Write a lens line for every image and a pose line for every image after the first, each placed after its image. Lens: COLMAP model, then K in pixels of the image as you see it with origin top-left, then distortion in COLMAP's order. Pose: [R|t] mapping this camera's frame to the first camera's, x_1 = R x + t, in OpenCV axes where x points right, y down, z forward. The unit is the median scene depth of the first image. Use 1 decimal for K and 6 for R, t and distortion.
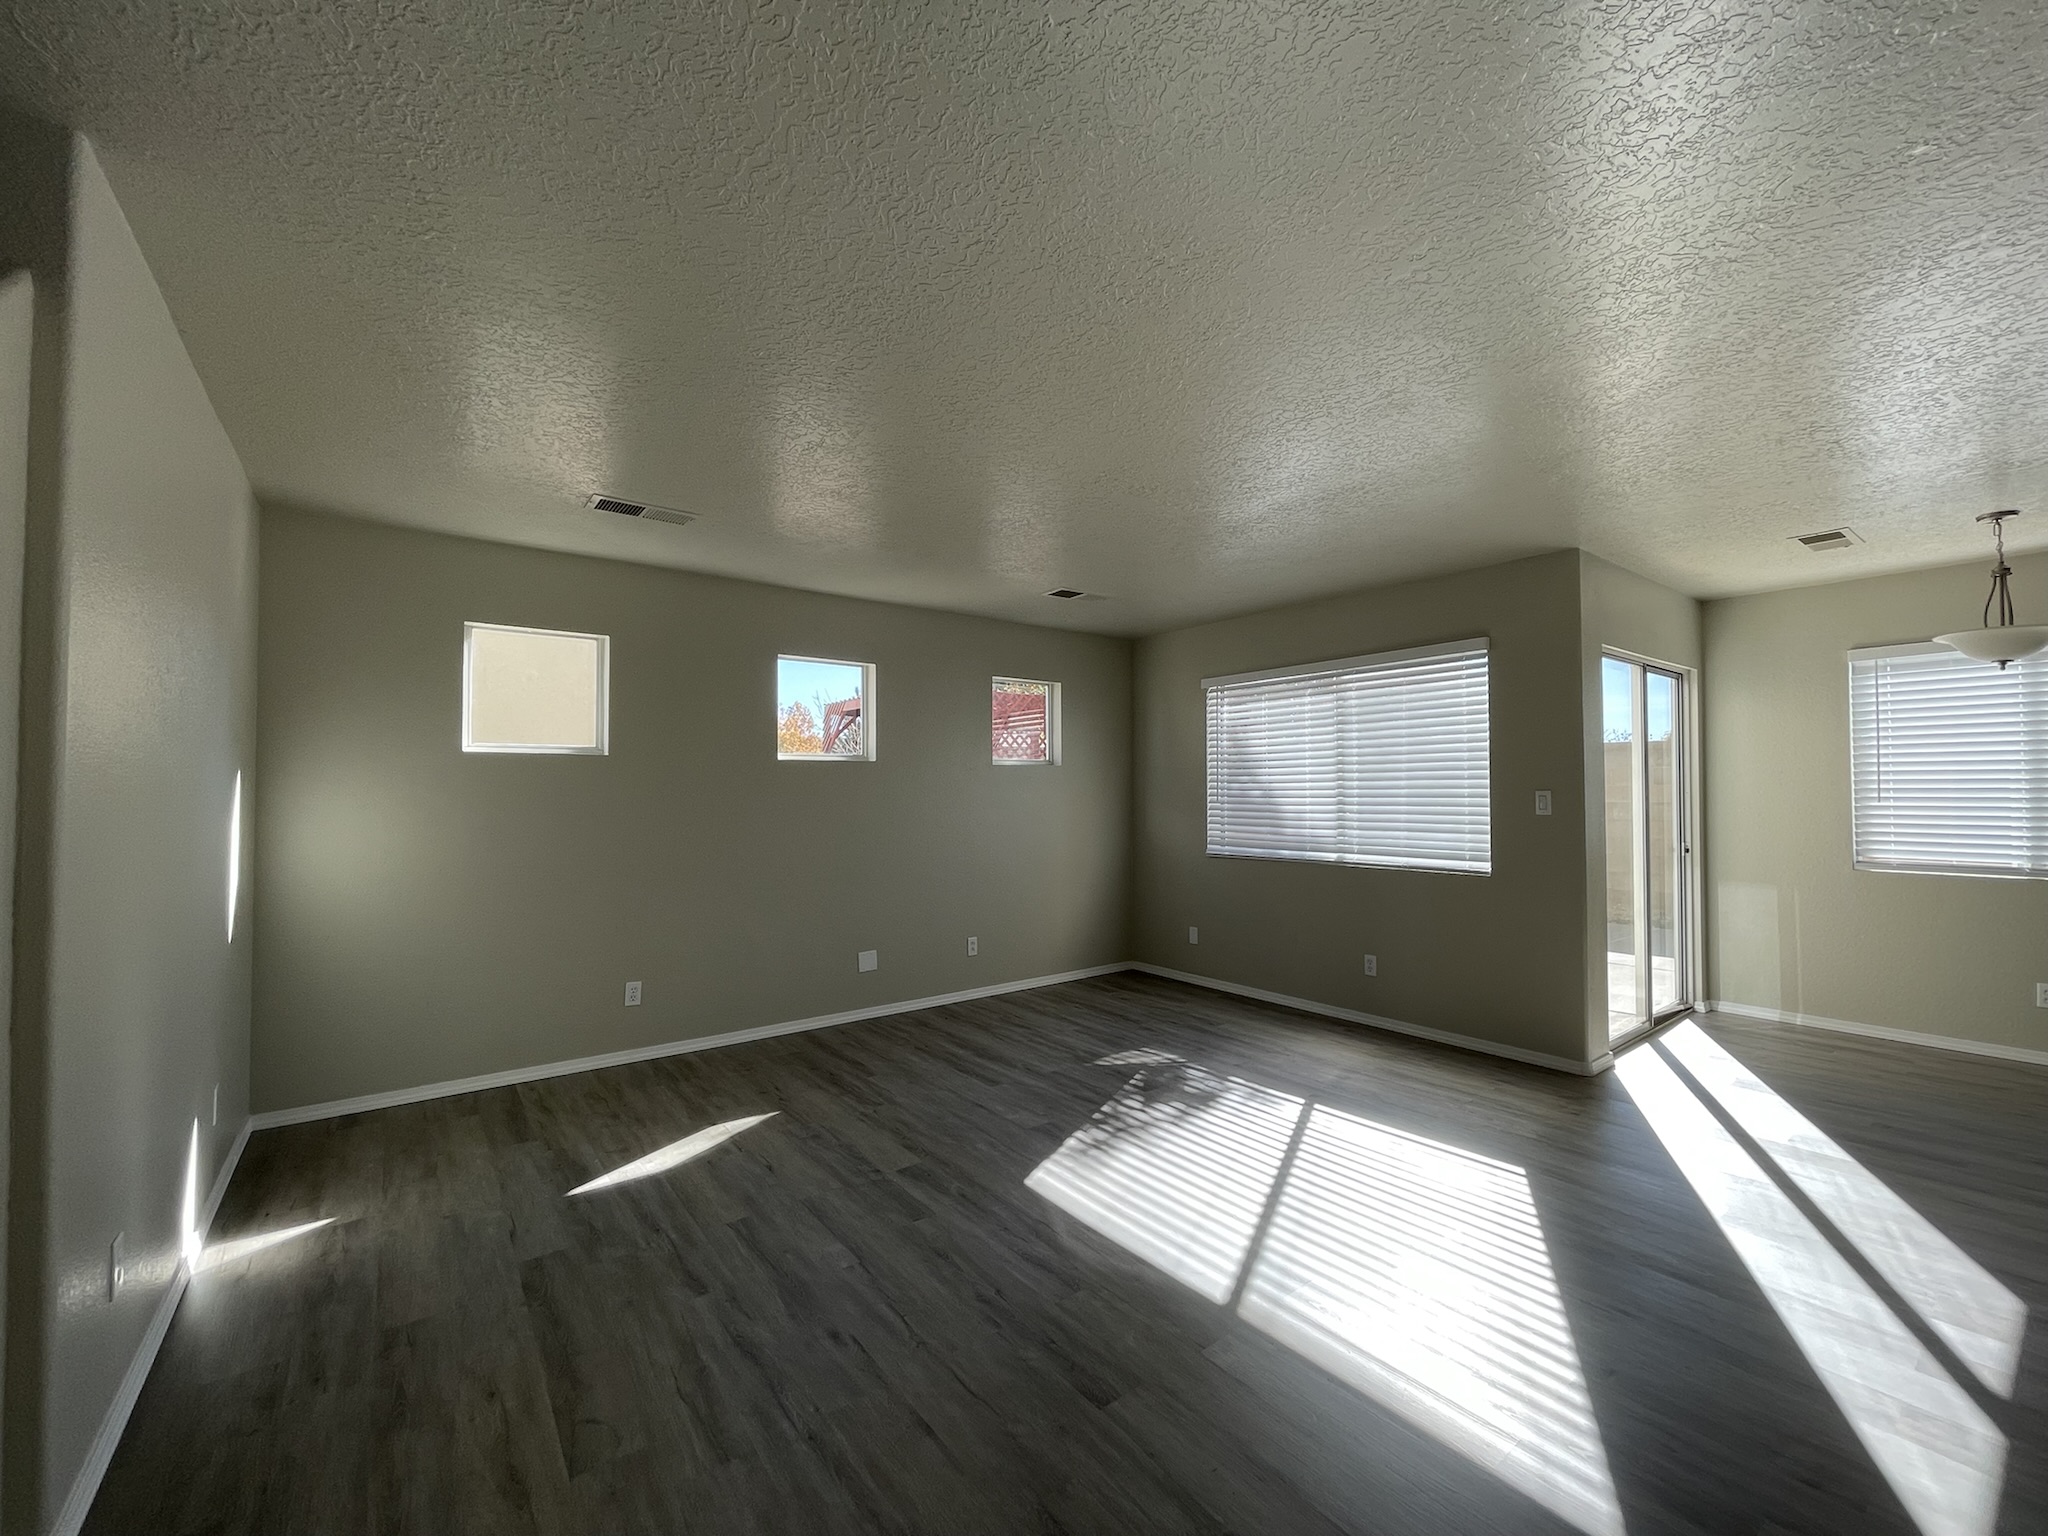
lens RADIAL K [[818.4, 0, 1018.4], [0, 818.4, 775.7], [0, 0, 1]] dist [-0.006328, -0.000052]
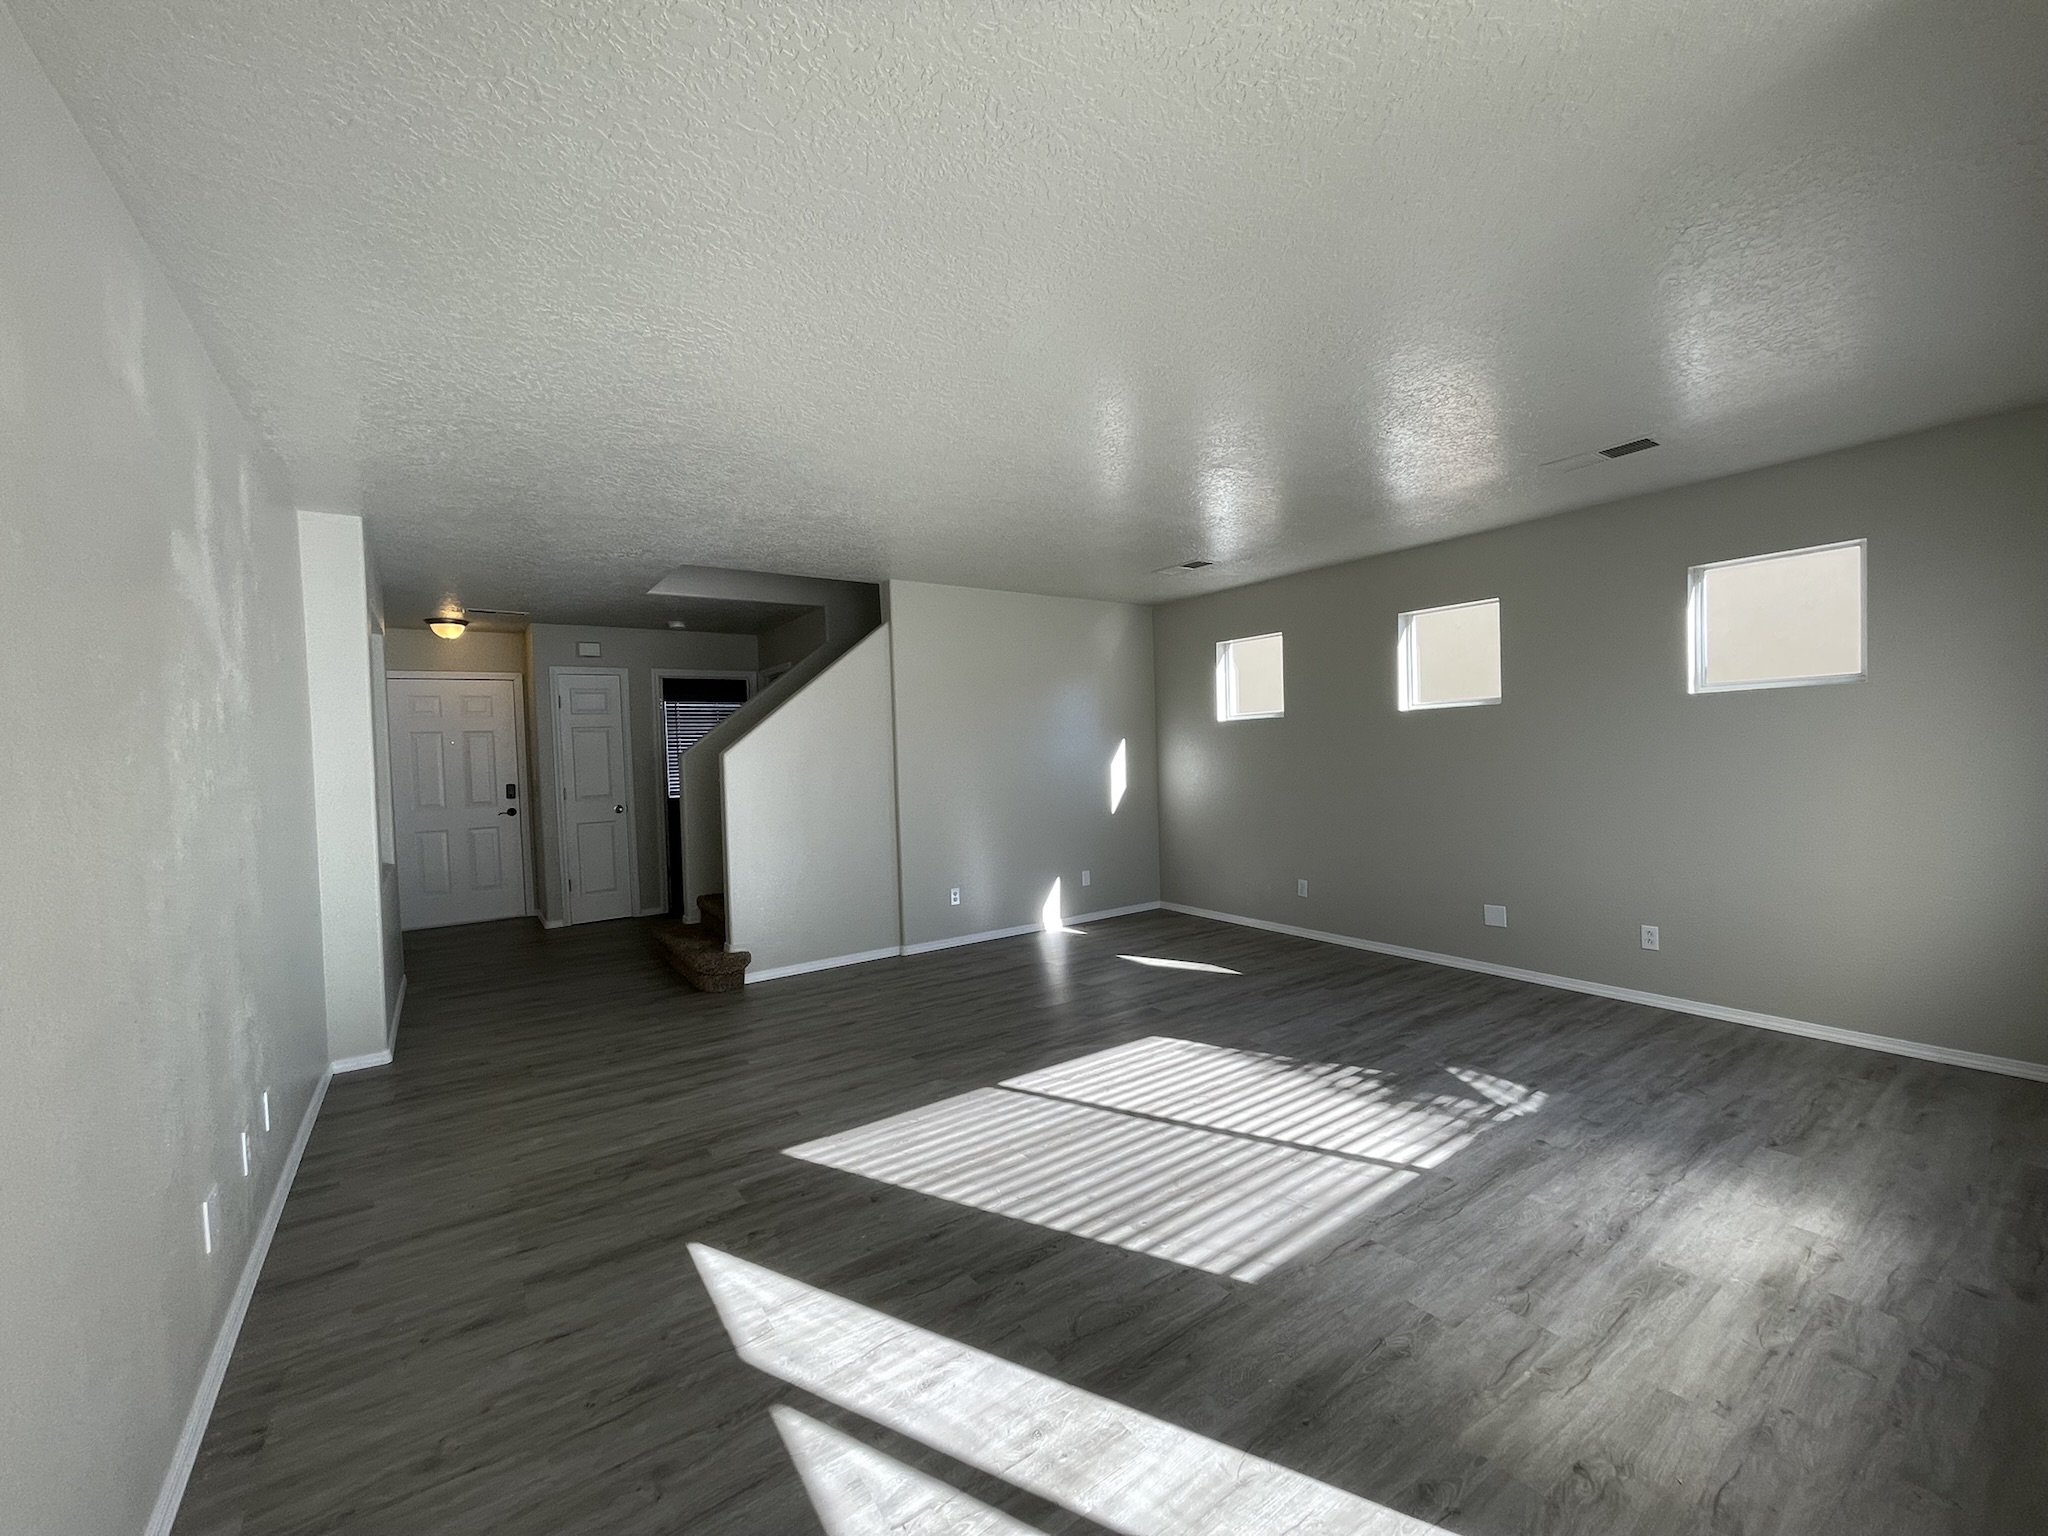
lens RADIAL K [[839.6, 0, 1024.0], [0, 839.6, 768.0], [0, 0, 1]] dist [0.027879, -0.000034]
pose [[-0.020927, 0.035774, -0.999141, 0.976193], [0.062502, 0.997452, 0.034405, -0.016879], [0.997825, -0.061728, -0.023110, 0.582391]]
